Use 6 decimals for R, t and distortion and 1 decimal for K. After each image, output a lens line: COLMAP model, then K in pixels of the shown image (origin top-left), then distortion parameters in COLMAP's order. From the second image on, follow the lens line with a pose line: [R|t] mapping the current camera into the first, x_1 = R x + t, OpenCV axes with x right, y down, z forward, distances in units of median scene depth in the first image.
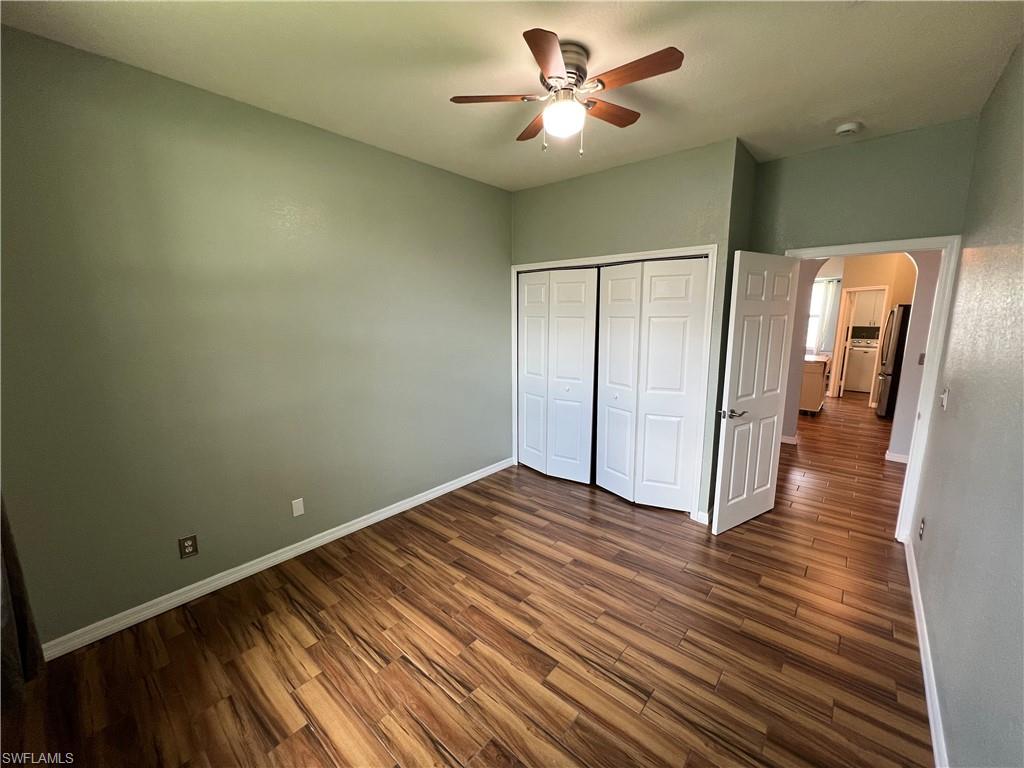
lens RADIAL K [[409.2, 0, 509.3], [0, 409.2, 380.6], [0, 0, 1]] dist [-0.000164, 0.000464]
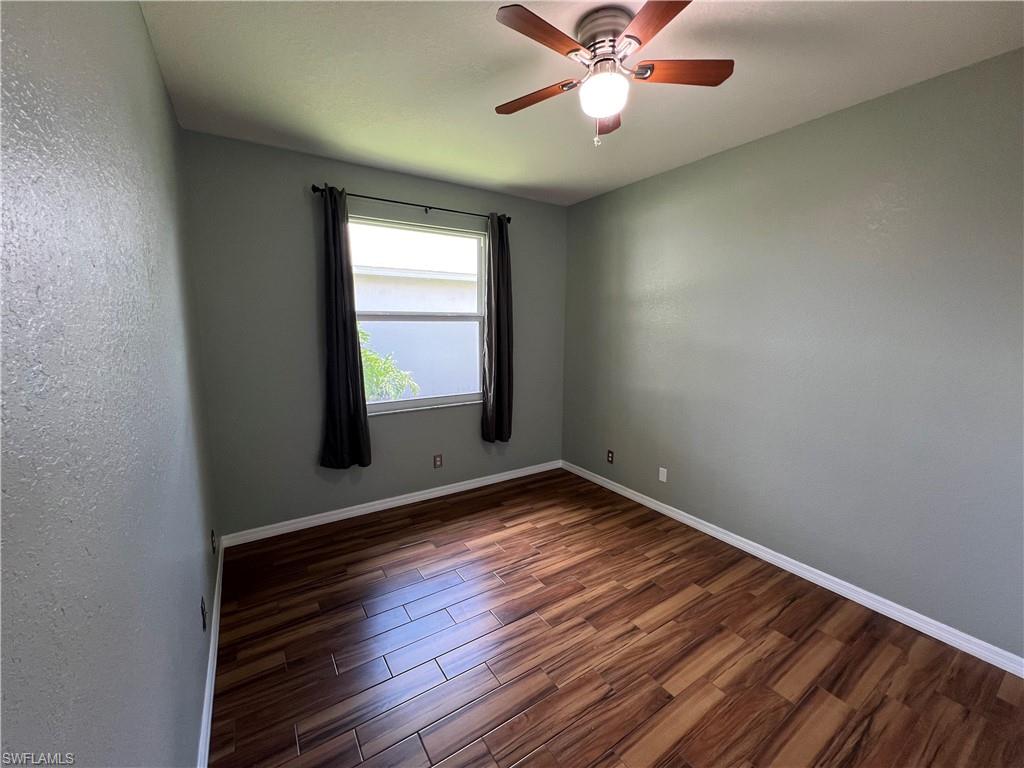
lens RADIAL K [[416.5, 0, 514.0], [0, 416.5, 380.5], [0, 0, 1]] dist [-0.001226, 0.000022]
pose [[-0.267785, 0.137249, -0.953653, 0.937751], [-0.158772, 0.969984, 0.184183, -0.159752], [0.950307, 0.200735, -0.237955, 0.970421]]
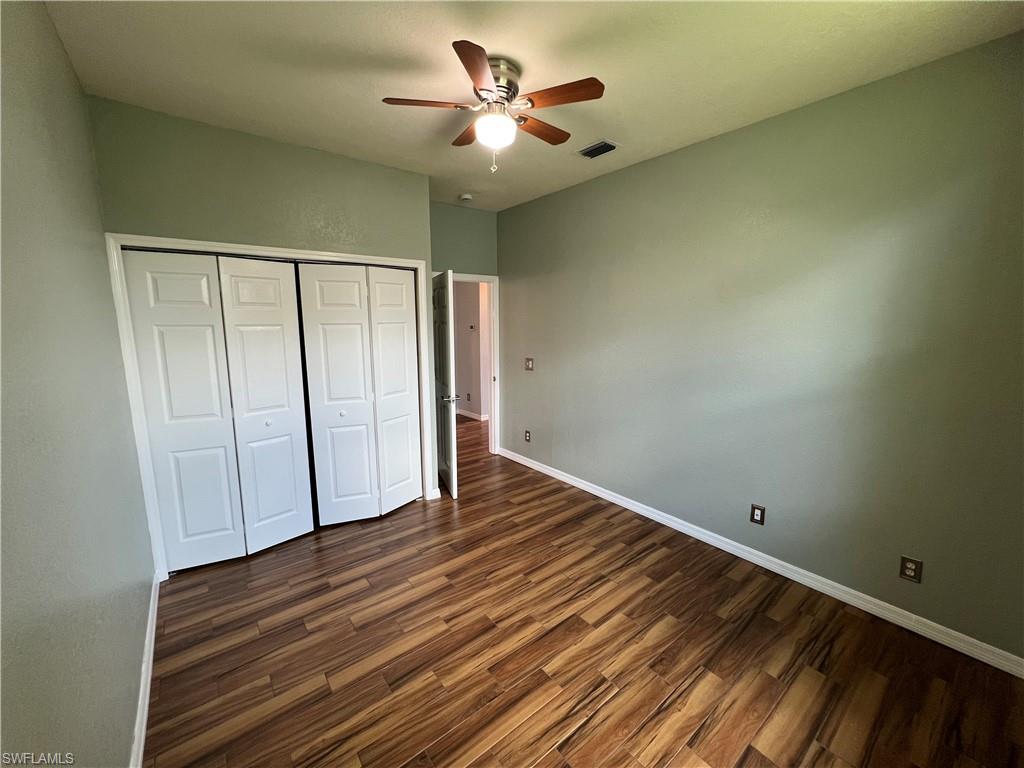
lens RADIAL K [[409.2, 0, 510.7], [0, 409.2, 380.3], [0, 0, 1]] dist [-0.000164, 0.000464]
pose [[0.188013, -0.143782, 0.971585, -0.804621], [0.161195, 0.980330, 0.113883, -0.114036], [-0.968848, 0.135203, 0.207492, 0.702792]]
